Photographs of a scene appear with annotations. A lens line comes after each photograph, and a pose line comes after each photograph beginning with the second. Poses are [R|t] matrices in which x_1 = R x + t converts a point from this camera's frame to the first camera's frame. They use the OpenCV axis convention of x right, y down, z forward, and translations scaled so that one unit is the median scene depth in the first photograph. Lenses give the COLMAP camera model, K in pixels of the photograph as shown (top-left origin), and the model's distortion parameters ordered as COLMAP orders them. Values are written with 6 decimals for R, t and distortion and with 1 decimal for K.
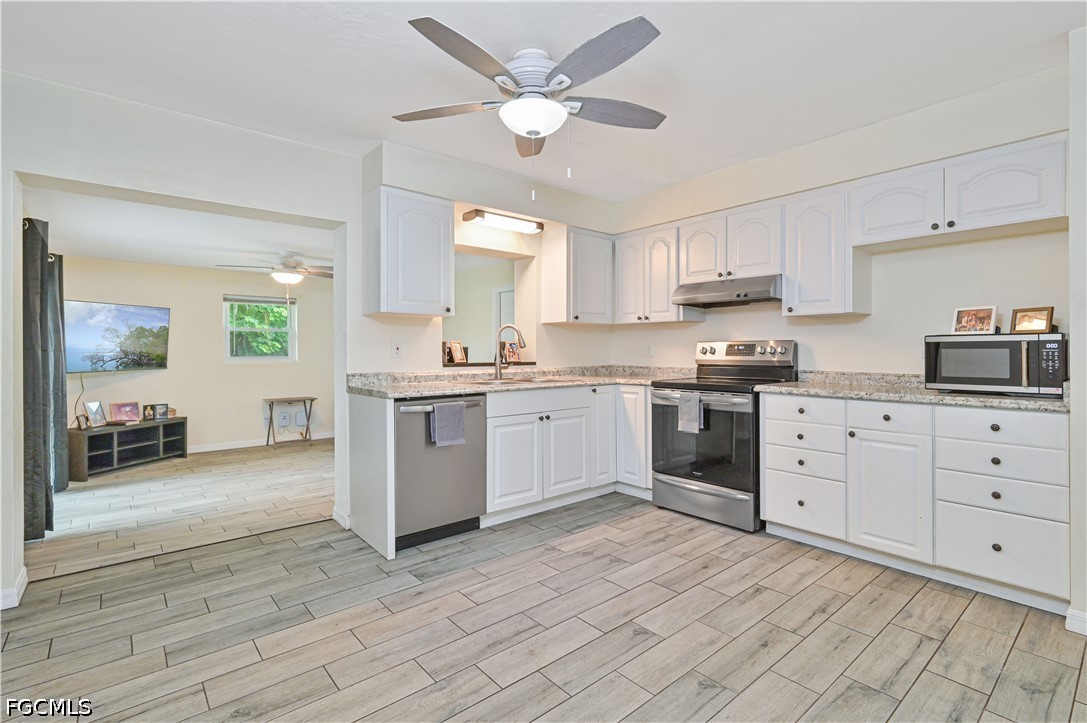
lens RADIAL K [[514.4, 0, 544.5], [0, 514.4, 350.7], [0, 0, 1]] dist [0.001675, 0.000146]
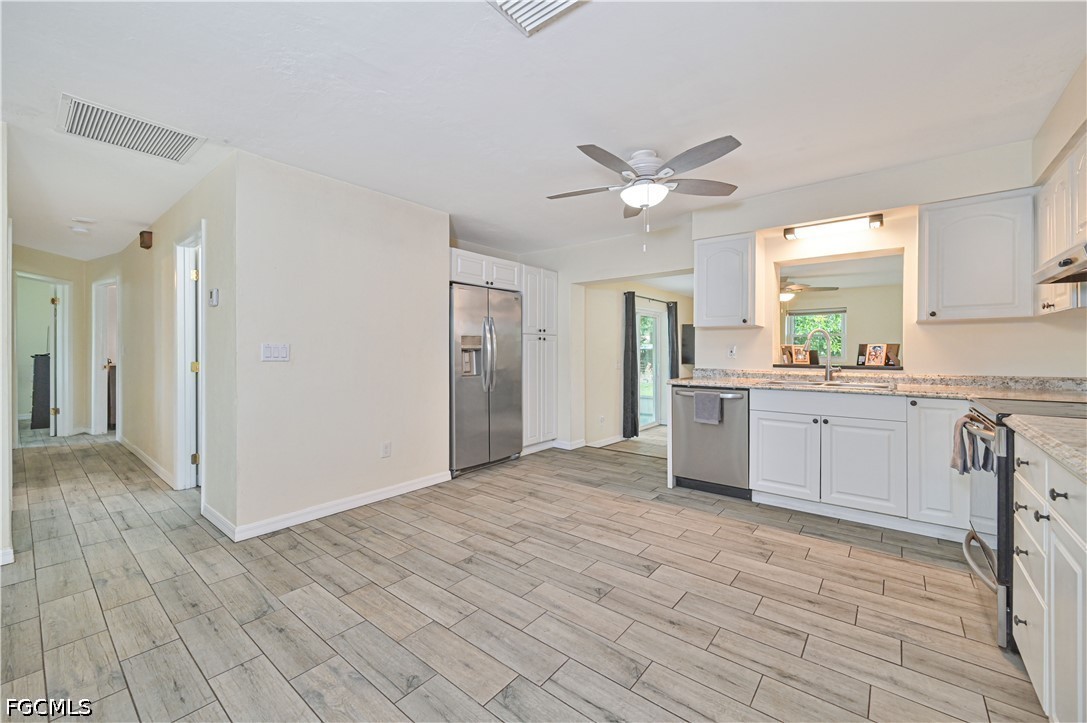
lens RADIAL K [[428.0, 0, 546.6], [0, 428.0, 355.7], [0, 0, 1]] dist [-0.000658, -0.000088]
pose [[0.185154, 0.013524, -0.982616, 0.836003], [-0.001315, 0.999908, 0.013514, -0.009143], [0.982709, -0.001210, 0.185155, 0.371321]]
